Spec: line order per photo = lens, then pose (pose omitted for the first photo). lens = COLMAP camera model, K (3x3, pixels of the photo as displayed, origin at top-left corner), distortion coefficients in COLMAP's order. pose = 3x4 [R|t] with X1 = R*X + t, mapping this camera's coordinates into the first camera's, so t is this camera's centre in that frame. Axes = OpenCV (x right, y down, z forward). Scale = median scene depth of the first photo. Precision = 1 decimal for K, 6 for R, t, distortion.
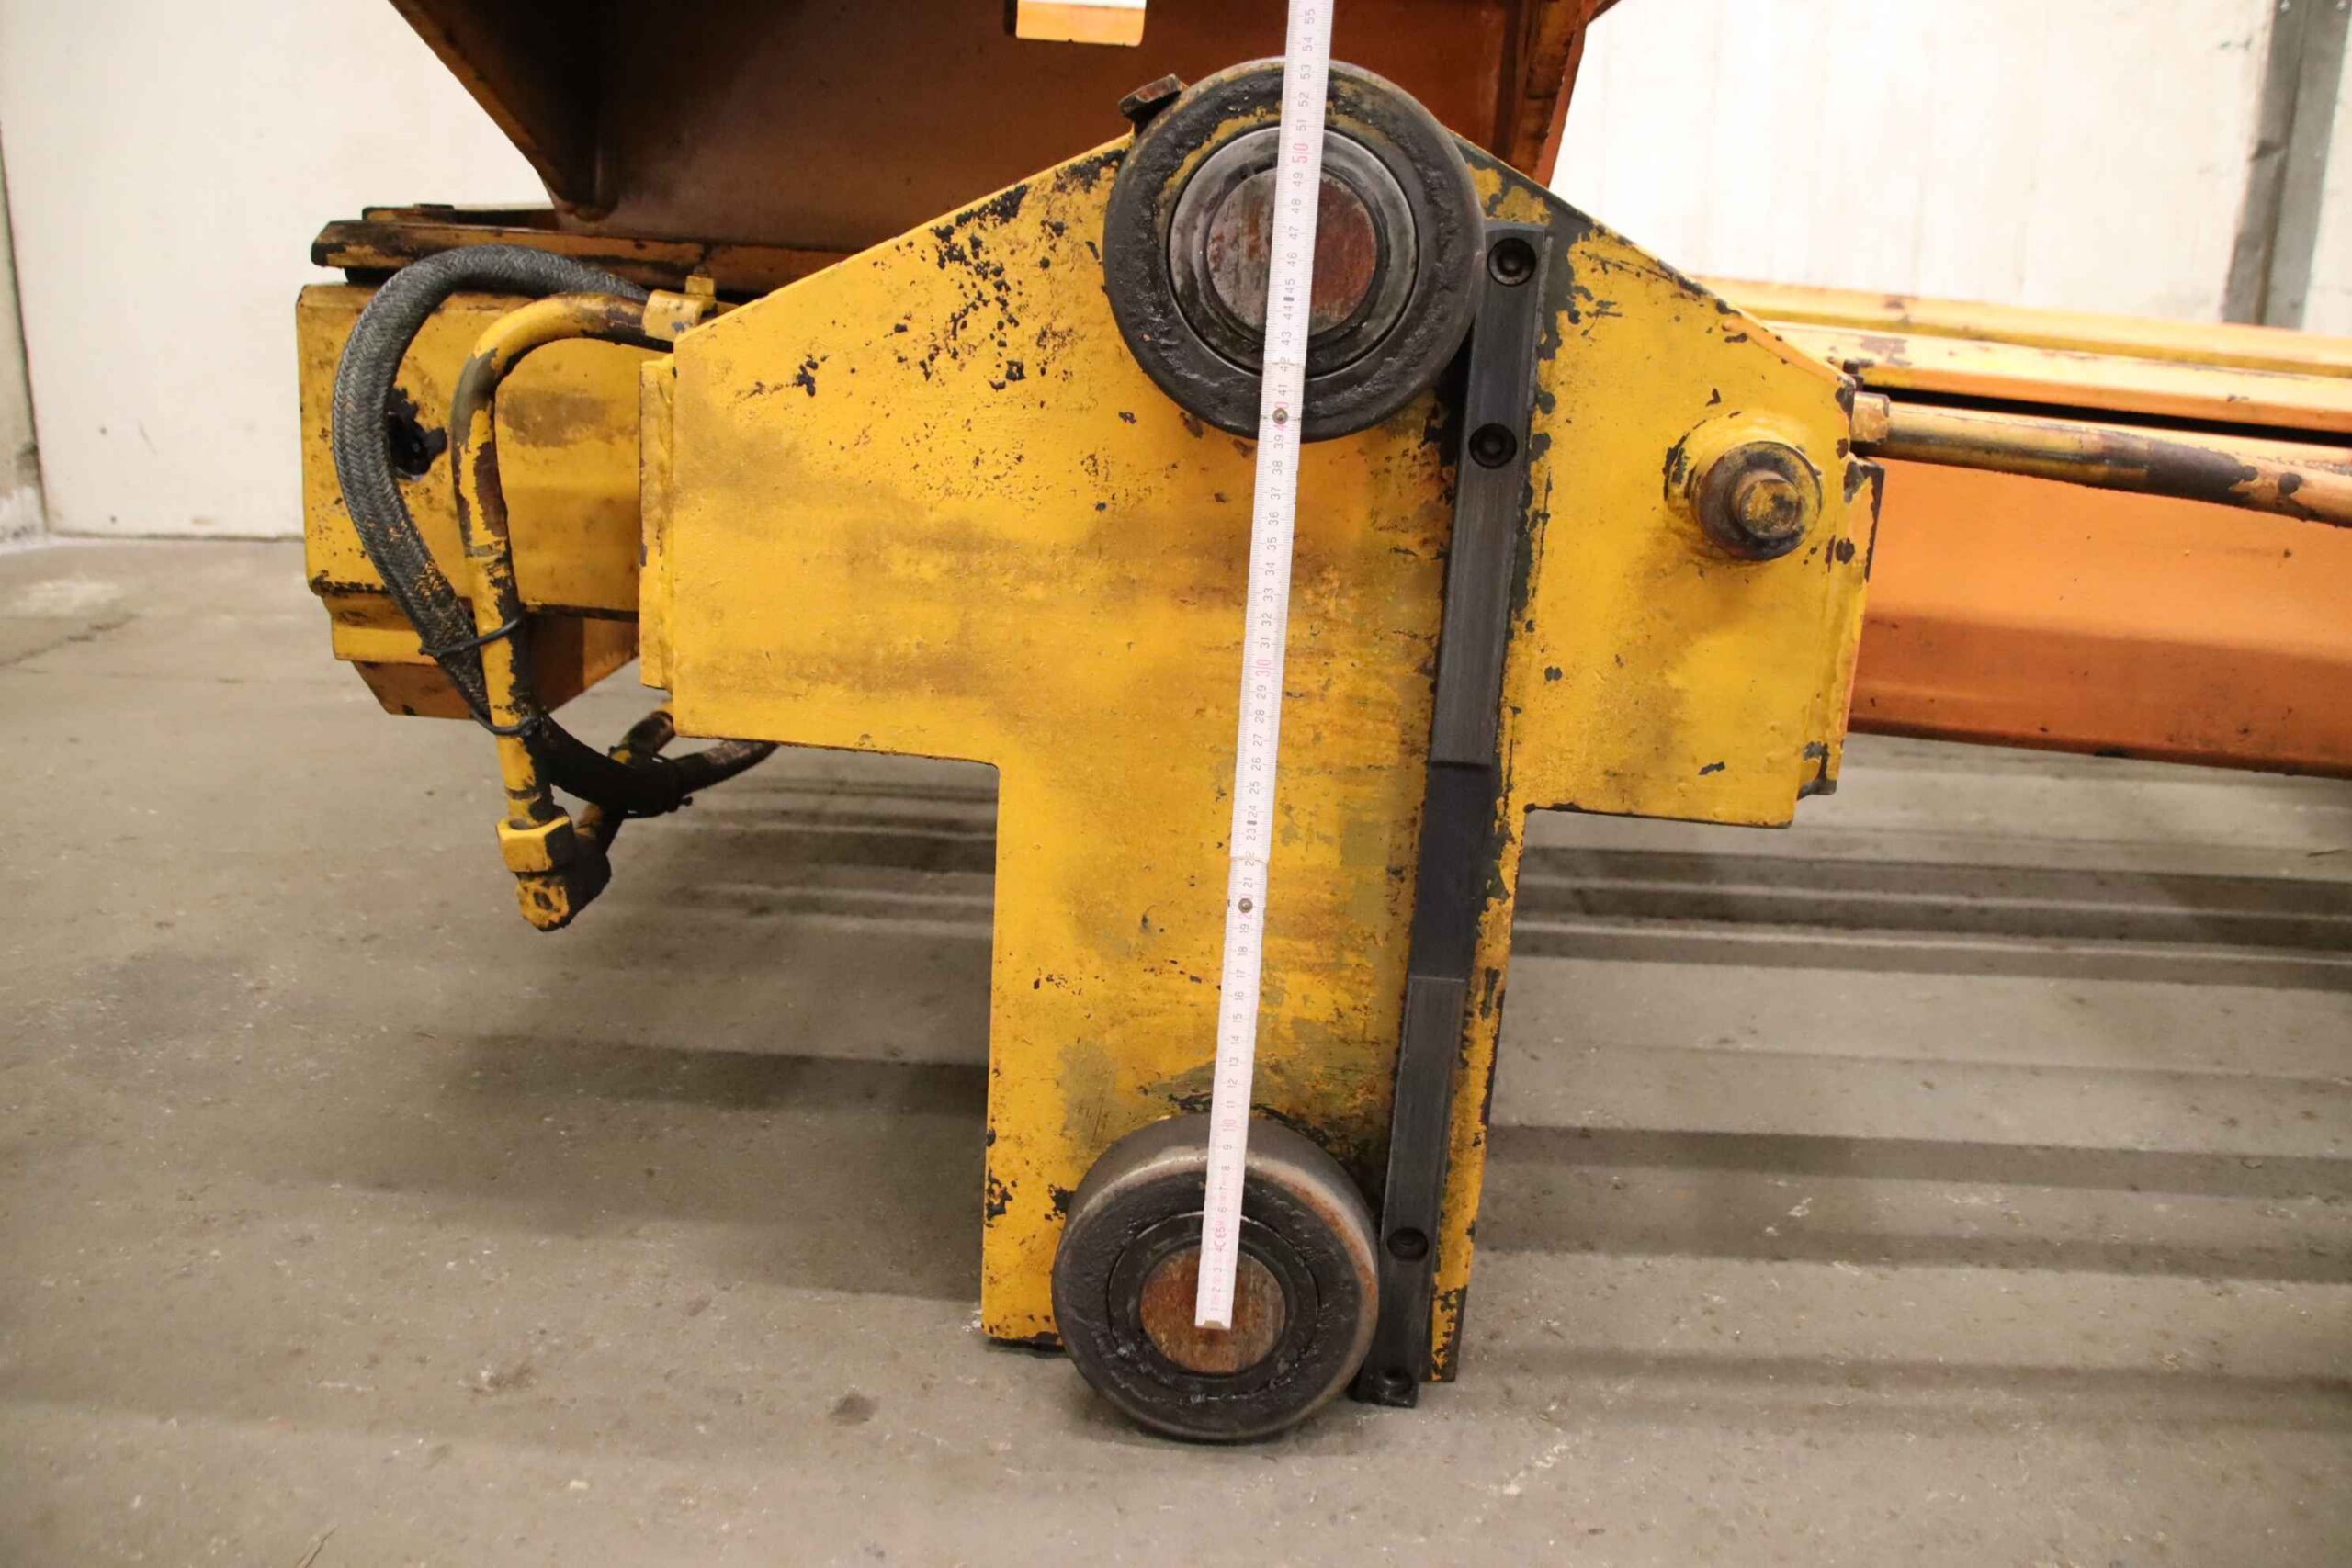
lens RADIAL K [[2011.2, 0, 1176.0], [0, 2011.2, 784.0], [0, 0, 1]] dist [-0.160356, 0.122303]
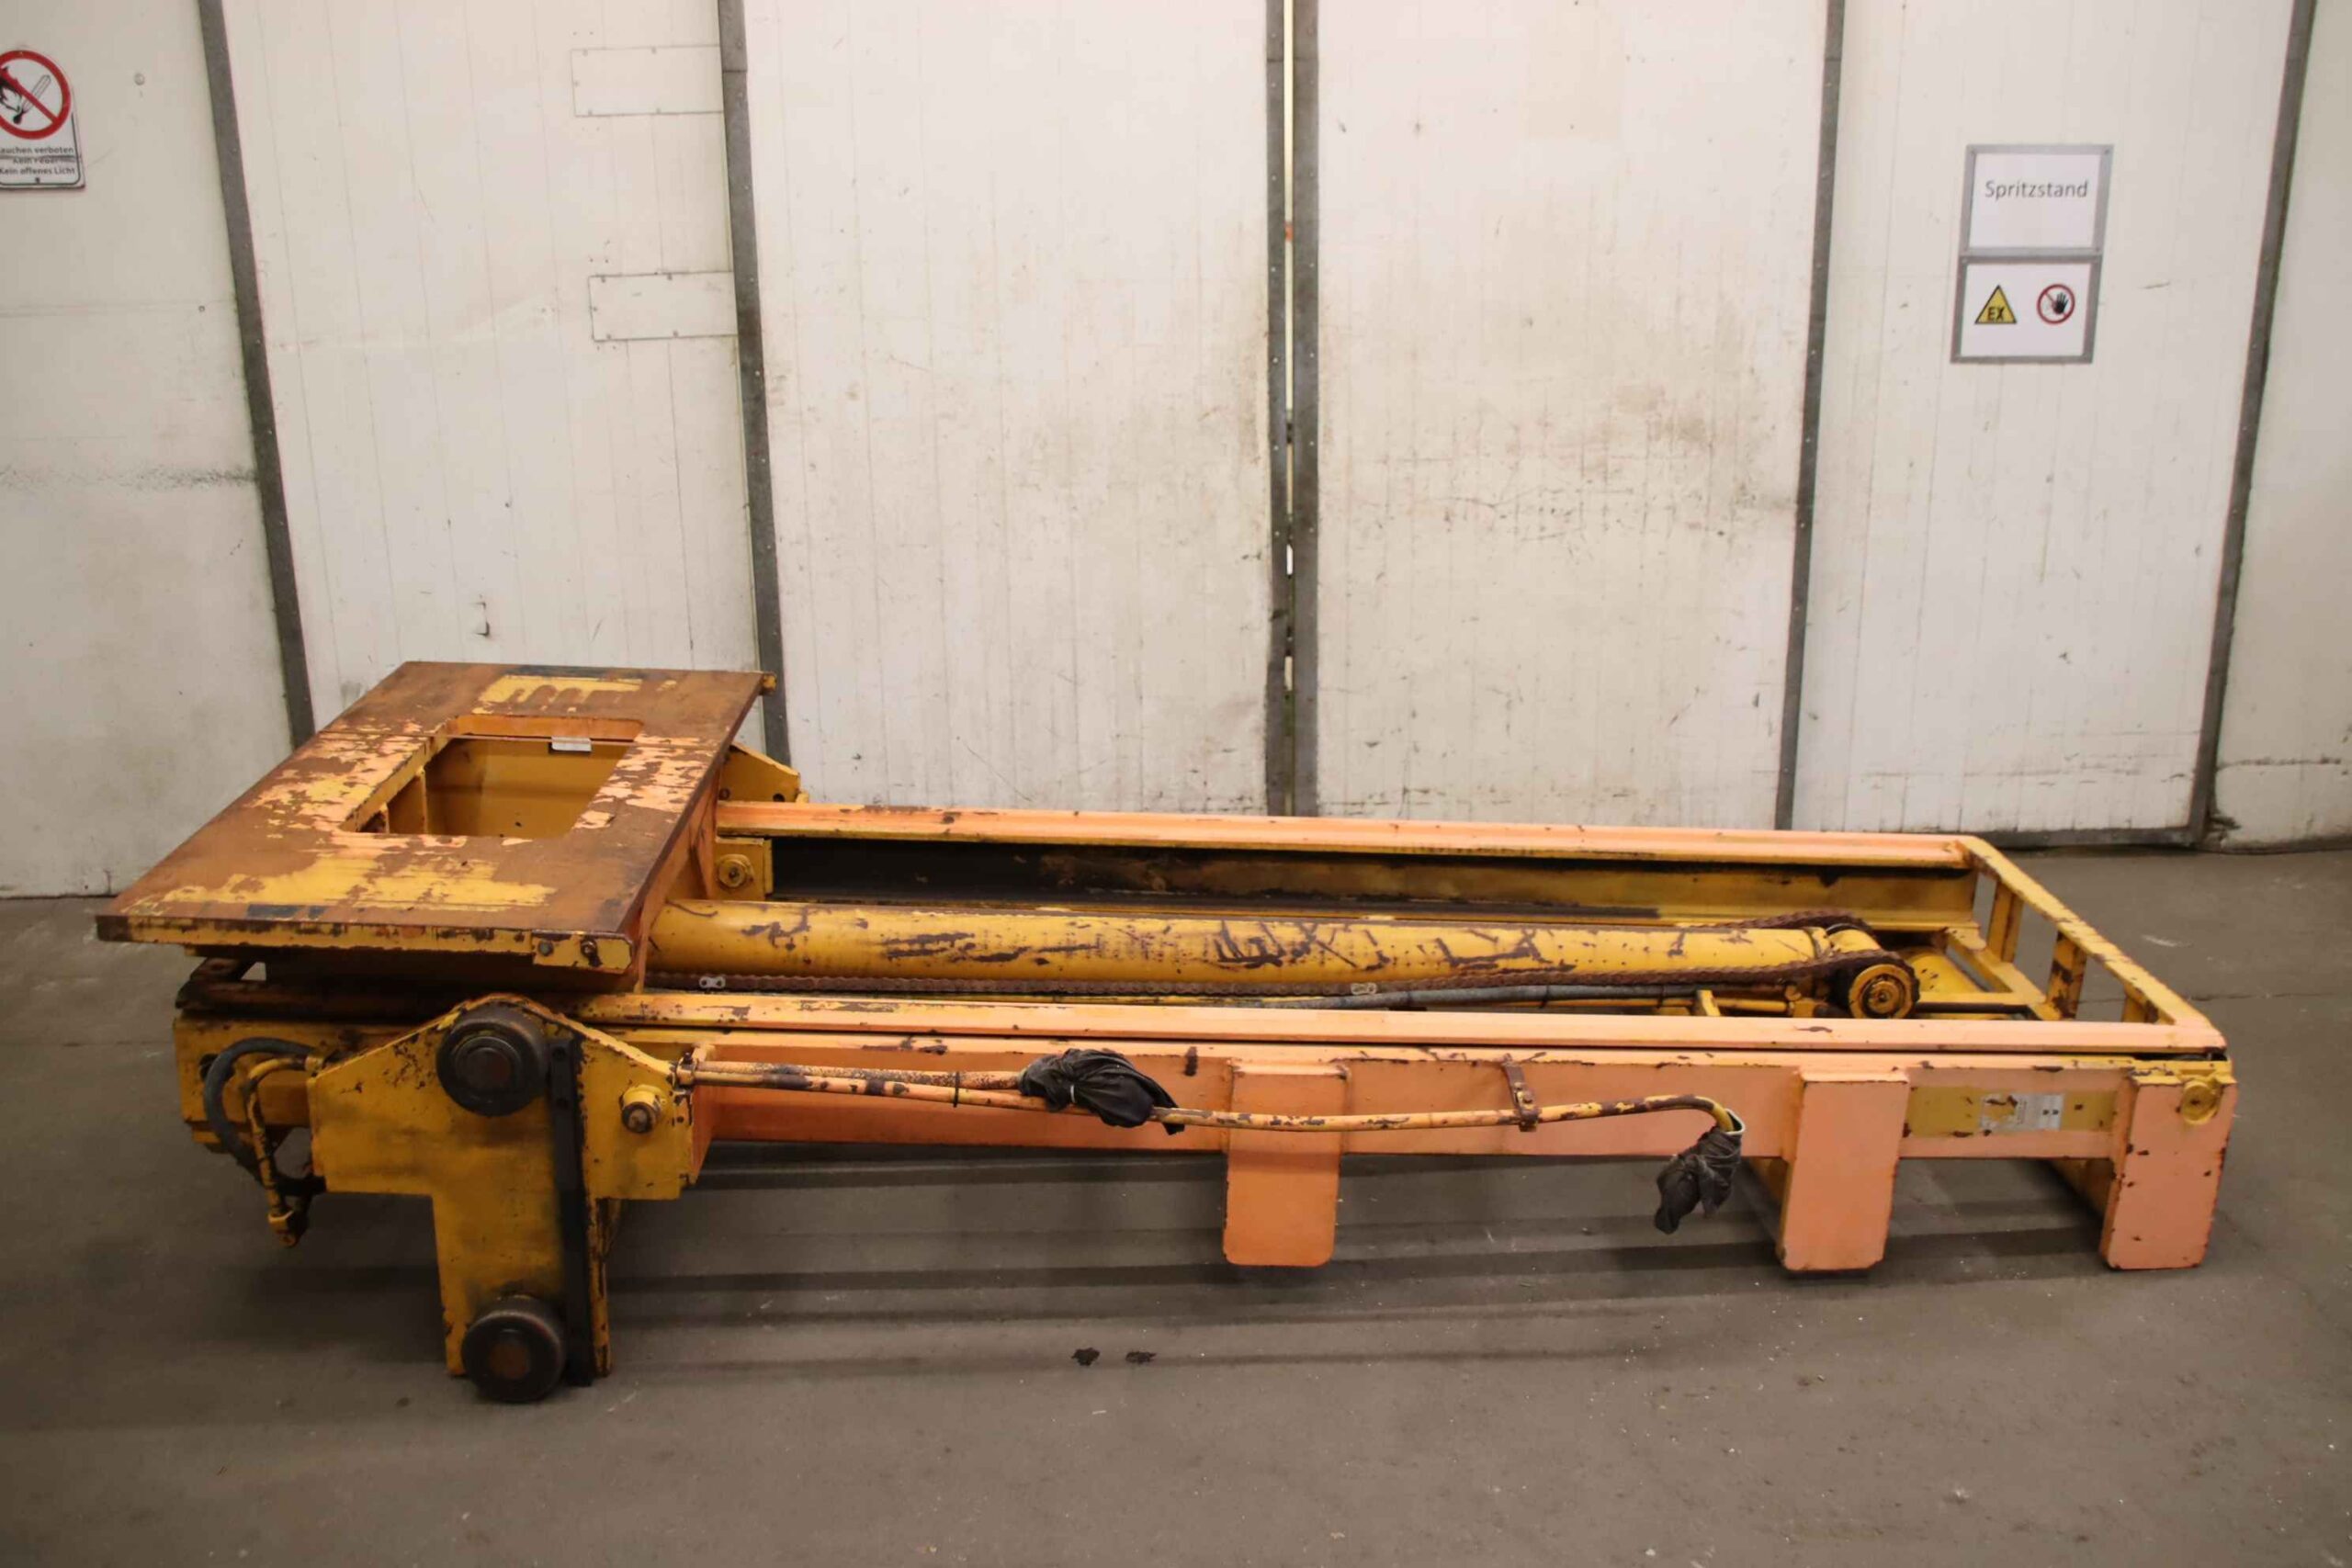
lens RADIAL K [[2139.8, 0, 1176.0], [0, 2139.8, 784.0], [0, 0, 1]] dist [-0.148607, 0.163412]
pose [[0.990732, -0.065144, 0.119188, 0.716535], [0.063736, 0.997845, 0.015592, -0.628433], [-0.119947, -0.007851, 0.992749, -2.402937]]
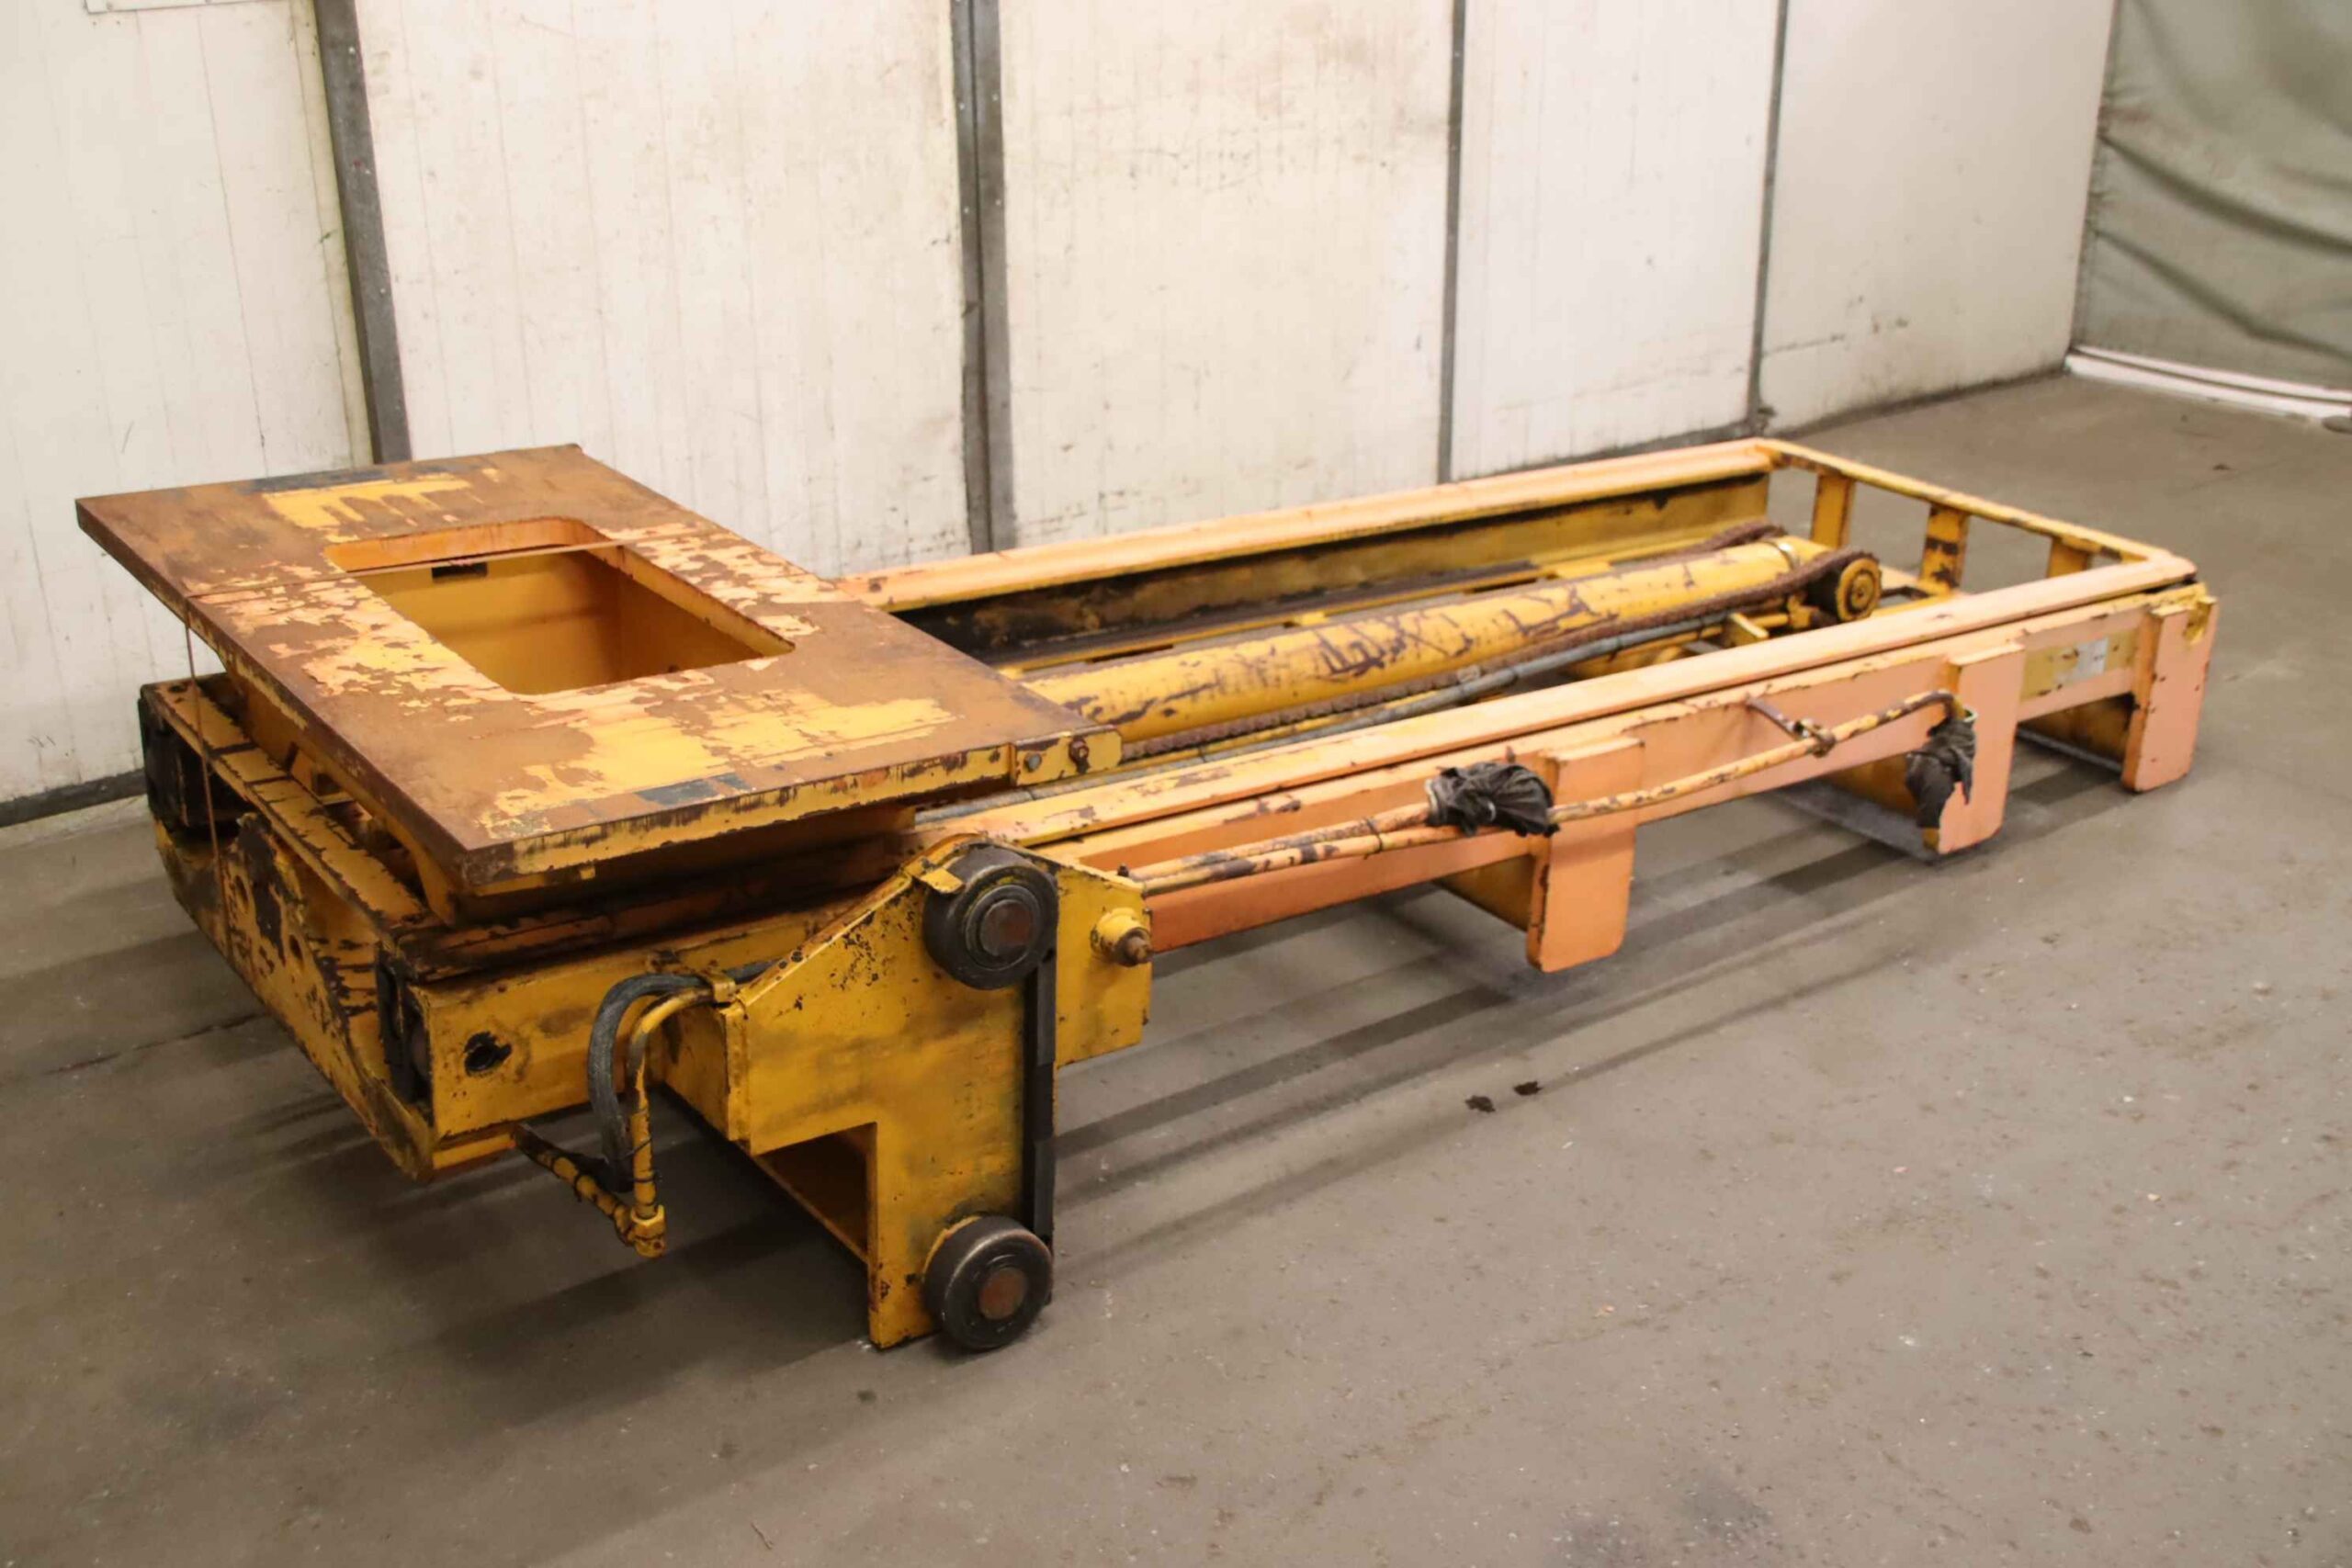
lens RADIAL K [[2575.0, 0, 1176.0], [0, 2575.0, 784.0], [0, 0, 1]] dist [-0.059476, 0.055535]
pose [[0.754133, -0.271480, 0.597982, -1.549478], [0.200939, 0.962272, 0.183456, -0.892219], [-0.625226, -0.018193, 0.780232, -1.636549]]
